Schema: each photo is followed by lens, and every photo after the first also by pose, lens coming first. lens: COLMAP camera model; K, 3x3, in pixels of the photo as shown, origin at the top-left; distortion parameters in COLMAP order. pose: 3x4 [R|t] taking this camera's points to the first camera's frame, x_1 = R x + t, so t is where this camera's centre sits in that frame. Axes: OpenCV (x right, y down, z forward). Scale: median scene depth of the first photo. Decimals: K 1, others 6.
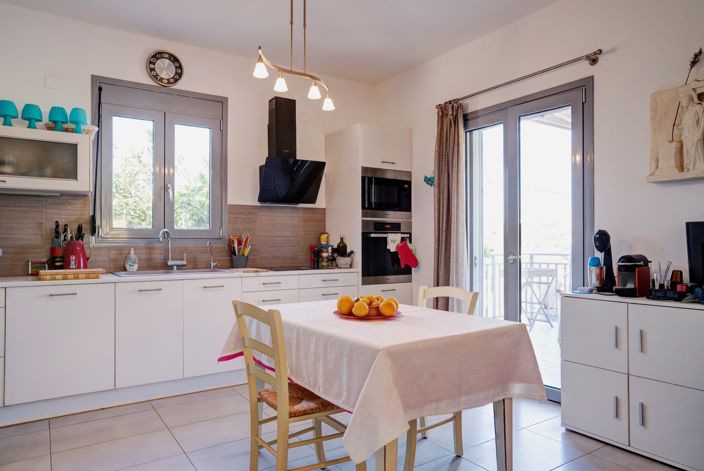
lens RADIAL K [[478.2, 0, 352.0], [0, 478.2, 235.5], [0, 0, 1]] dist [0.004146, 0.008106]
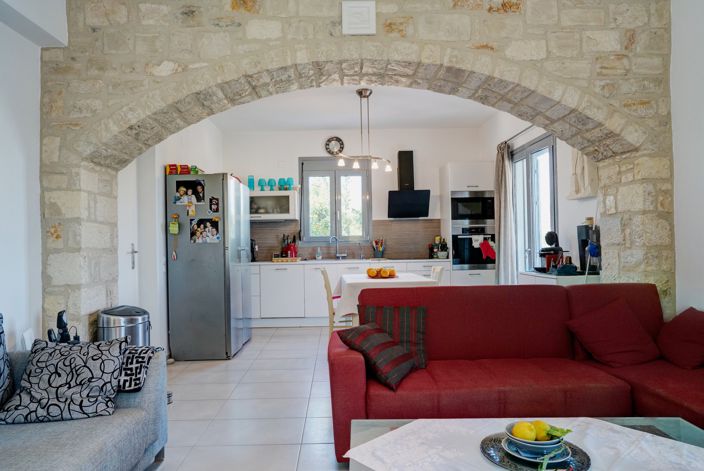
lens RADIAL K [[478.2, 0, 352.0], [0, 478.2, 235.5], [0, 0, 1]] dist [0.004146, 0.008106]
pose [[0.848277, -0.023949, -0.529012, 0.598056], [0.024342, 0.999684, -0.006224, -0.003444], [0.528994, -0.007597, 0.848592, -0.480046]]
